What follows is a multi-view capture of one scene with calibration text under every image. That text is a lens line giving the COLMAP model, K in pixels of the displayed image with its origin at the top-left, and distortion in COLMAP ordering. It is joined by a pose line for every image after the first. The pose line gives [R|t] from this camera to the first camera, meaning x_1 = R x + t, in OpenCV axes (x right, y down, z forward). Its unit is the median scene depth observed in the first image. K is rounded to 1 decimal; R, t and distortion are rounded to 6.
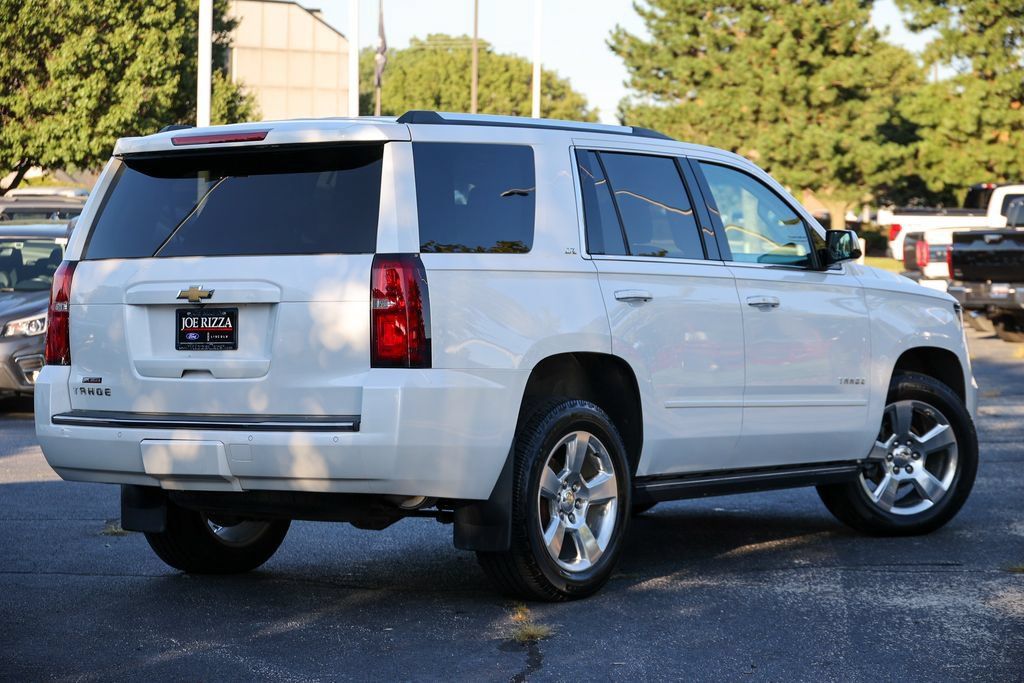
lens RADIAL K [[3052.9, 0, 512.0], [0, 3052.9, 341.5], [0, 0, 1]] dist [-0.116683, -2.469501]
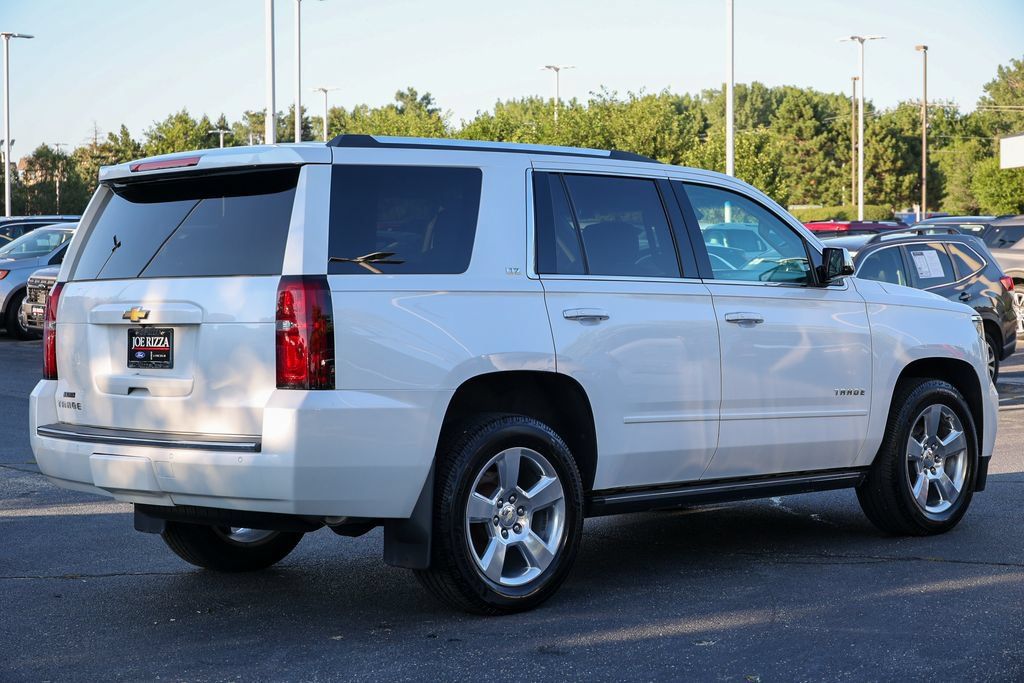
lens RADIAL K [[2083.0, 0, 512.0], [0, 2083.0, 341.5], [0, 0, 1]] dist [-0.070489, -0.195926]
pose [[0.983549, 0.001133, -0.180640, 0.122283], [0.000185, 0.999973, 0.007283, -0.009449], [0.180643, -0.007197, 0.983522, 0.268858]]
